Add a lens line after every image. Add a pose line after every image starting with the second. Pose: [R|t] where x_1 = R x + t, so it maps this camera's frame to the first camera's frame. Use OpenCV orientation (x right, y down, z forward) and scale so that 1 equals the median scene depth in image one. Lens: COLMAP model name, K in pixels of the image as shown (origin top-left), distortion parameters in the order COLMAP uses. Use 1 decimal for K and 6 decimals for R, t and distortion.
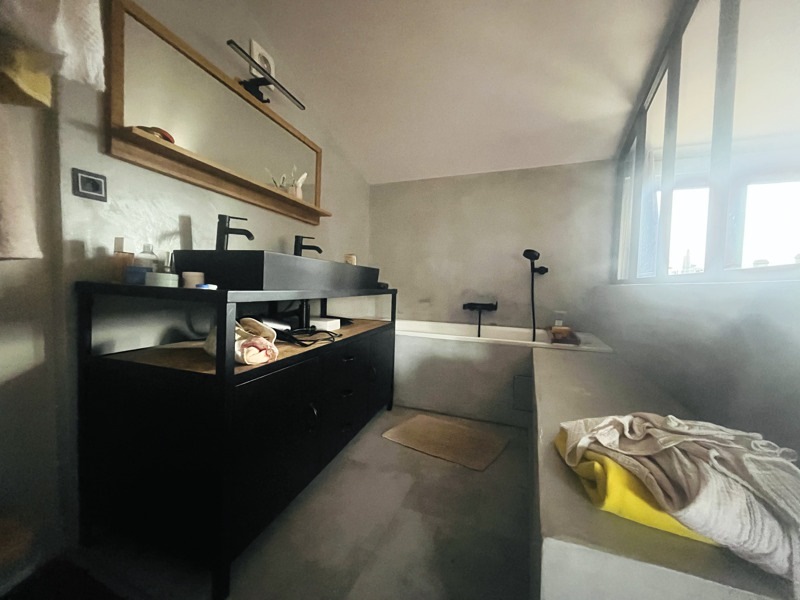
lens RADIAL K [[322.0, 0, 400.0], [0, 322.0, 300.0], [0, 0, 1]] dist [-0.004403, -0.000428]
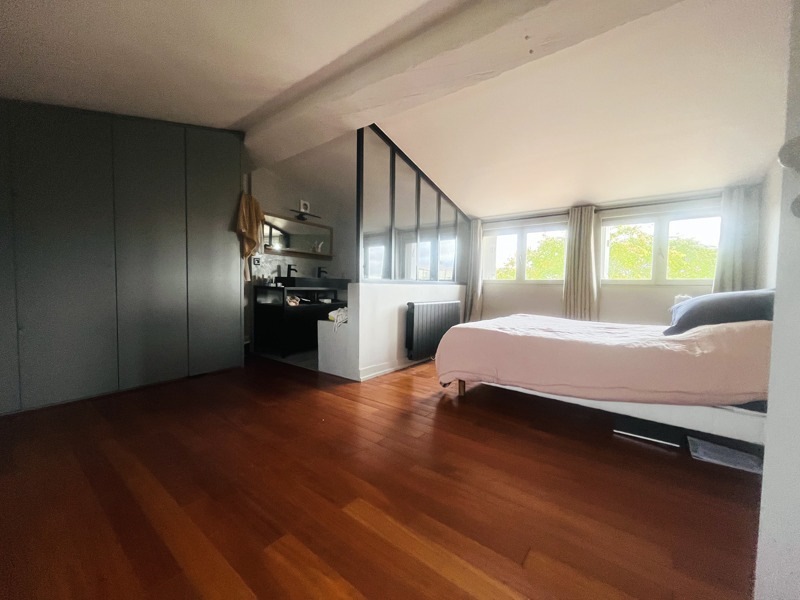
lens RADIAL K [[322.0, 0, 400.0], [0, 322.0, 300.0], [0, 0, 1]] dist [-0.004403, -0.000428]
pose [[0.973513, 0.009678, -0.228426, 1.426717], [-0.012400, 0.999868, -0.010483, 0.121128], [0.228295, 0.013038, 0.973505, -2.111614]]
